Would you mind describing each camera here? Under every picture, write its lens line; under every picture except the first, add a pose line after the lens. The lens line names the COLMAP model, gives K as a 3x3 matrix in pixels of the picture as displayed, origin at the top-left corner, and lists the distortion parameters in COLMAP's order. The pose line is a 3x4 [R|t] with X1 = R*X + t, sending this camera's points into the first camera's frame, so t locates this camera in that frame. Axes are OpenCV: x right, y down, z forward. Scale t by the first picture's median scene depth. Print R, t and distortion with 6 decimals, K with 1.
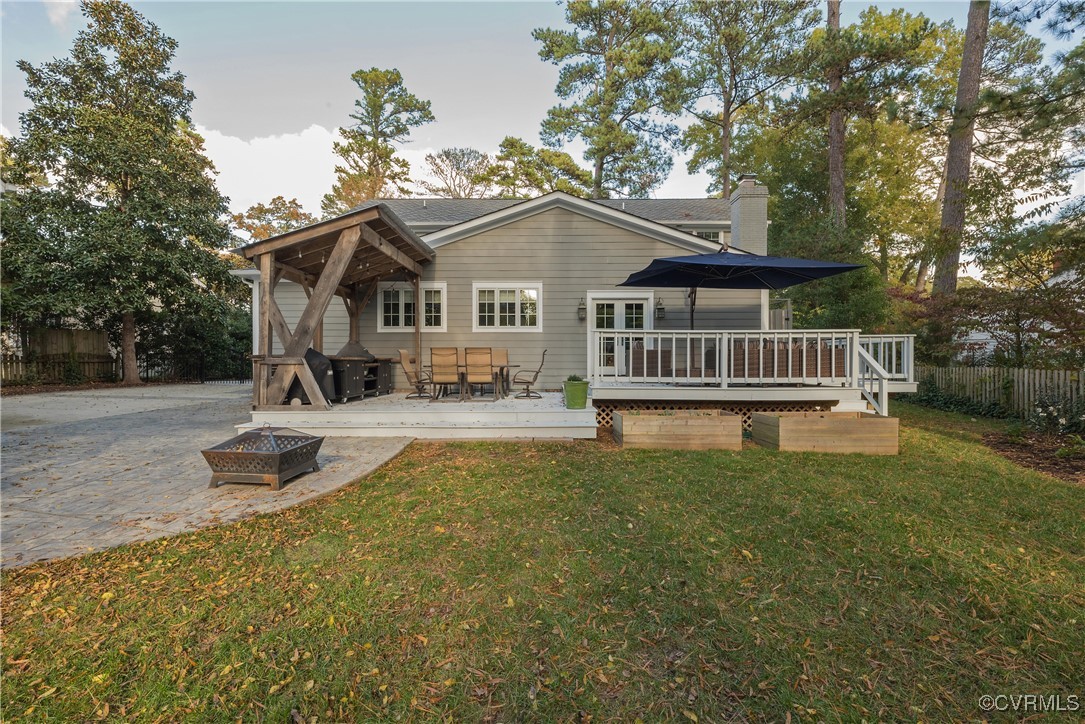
lens RADIAL K [[501.7, 0, 542.5], [0, 501.7, 362.0], [0, 0, 1]] dist [-0.001735, -0.000178]
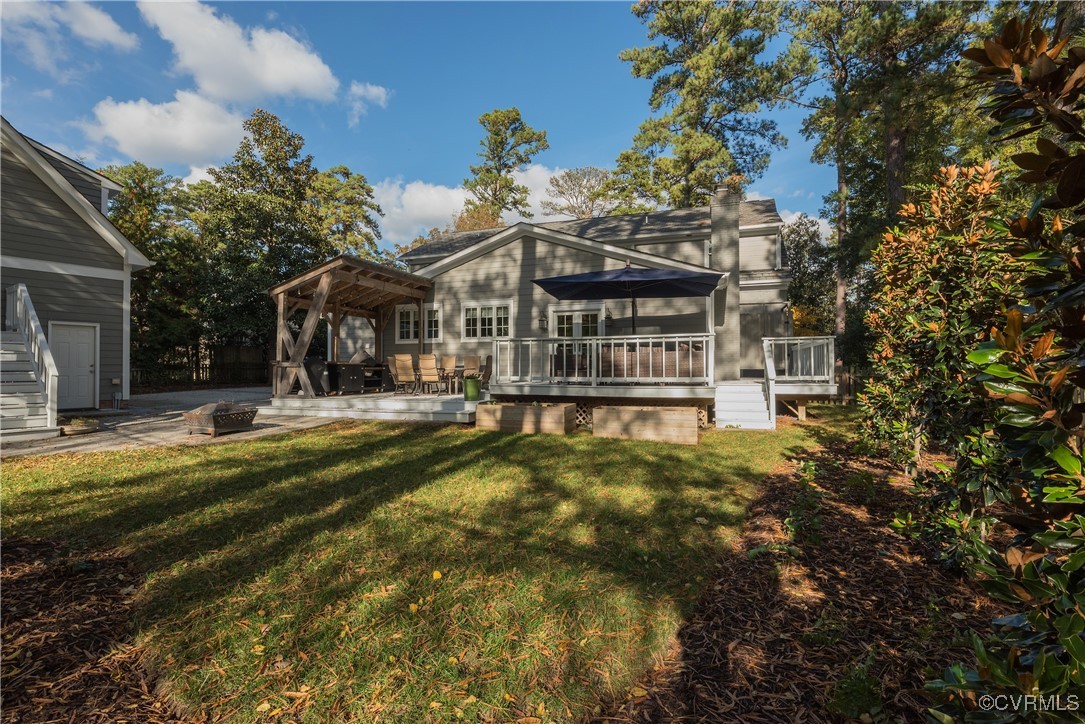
lens RADIAL K [[501.7, 0, 542.5], [0, 501.7, 362.0], [0, 0, 1]] dist [-0.001735, -0.000178]
pose [[0.945710, -0.007322, -0.324929, 0.449906], [0.001945, 0.999856, -0.016870, 0.010406], [0.325006, 0.015322, 0.945588, -0.105281]]
